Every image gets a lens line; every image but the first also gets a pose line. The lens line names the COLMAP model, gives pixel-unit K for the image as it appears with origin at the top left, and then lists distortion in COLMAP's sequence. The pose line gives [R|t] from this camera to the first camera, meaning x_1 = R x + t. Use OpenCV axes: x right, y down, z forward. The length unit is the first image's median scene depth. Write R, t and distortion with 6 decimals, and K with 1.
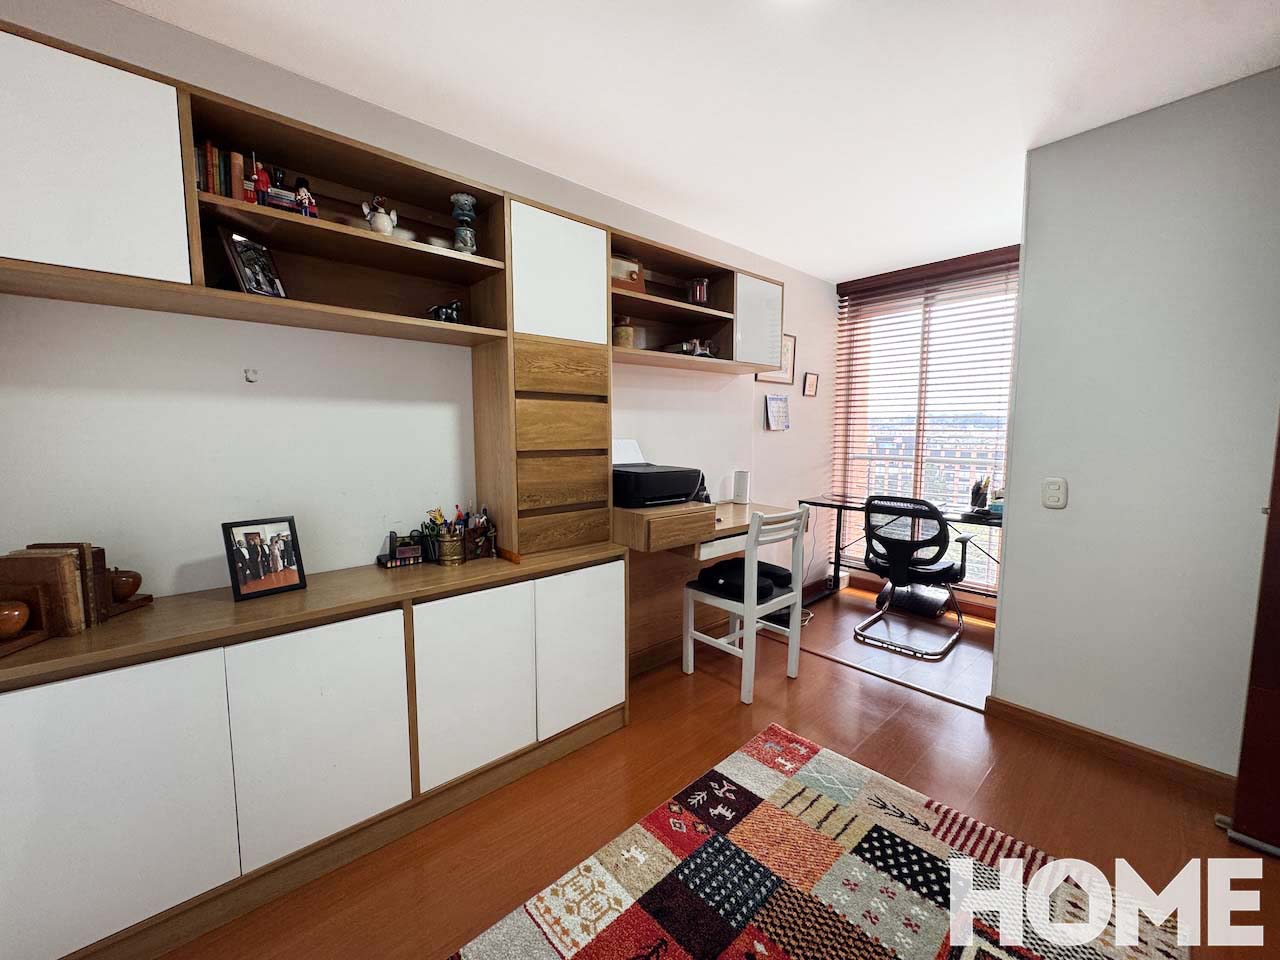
lens RADIAL K [[511.7, 0, 638.5], [0, 511.7, 478.6], [0, 0, 1]] dist [-0.002028, 0.000060]
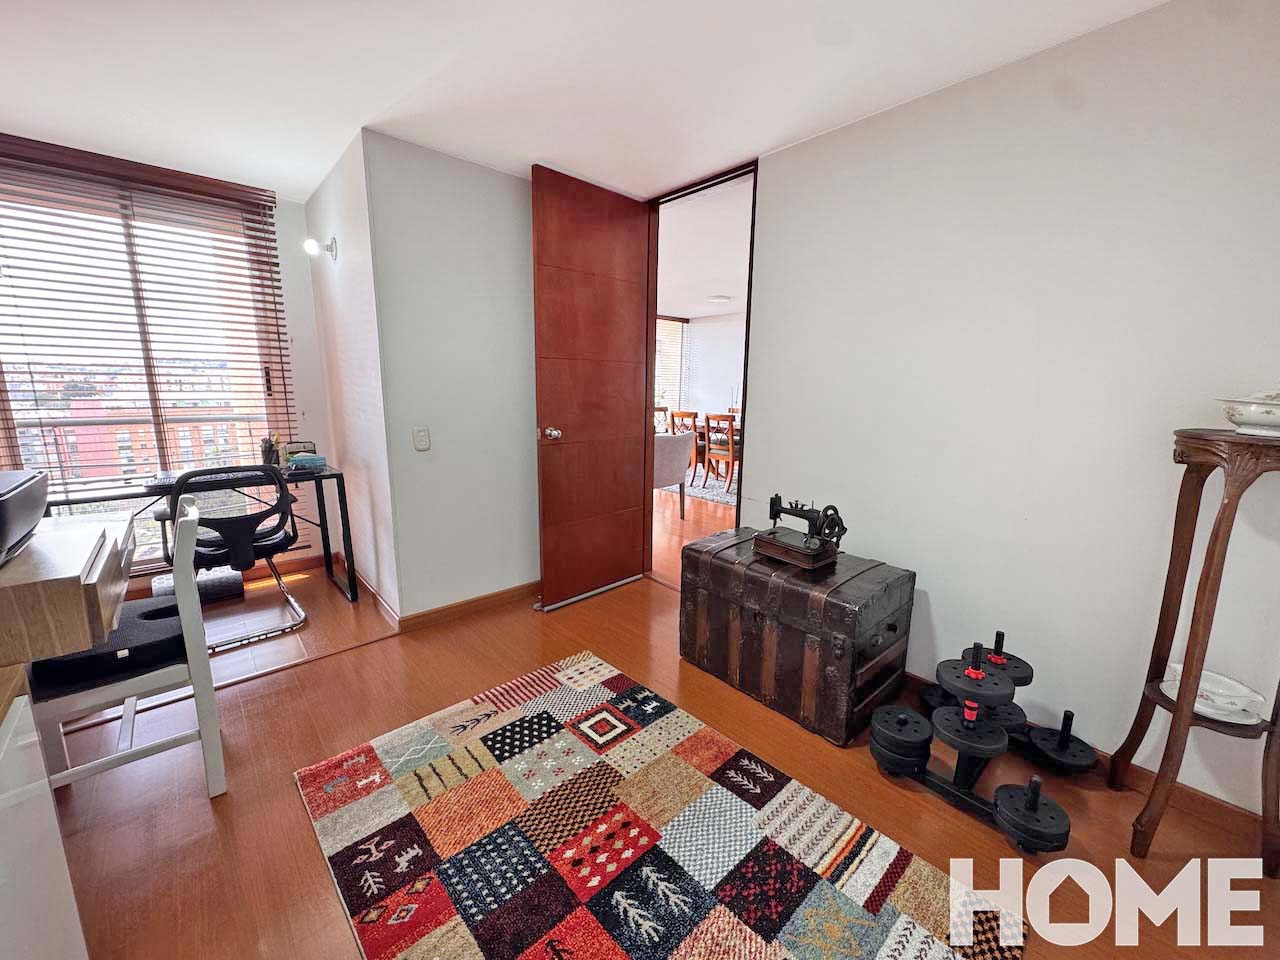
lens RADIAL K [[511.7, 0, 638.5], [0, 511.7, 478.6], [0, 0, 1]] dist [-0.002028, 0.000060]
pose [[-0.004852, -0.183921, 0.982929, -0.626929], [0.078009, 0.979876, 0.183735, -0.092985], [-0.996941, 0.077569, 0.009594, 0.649758]]
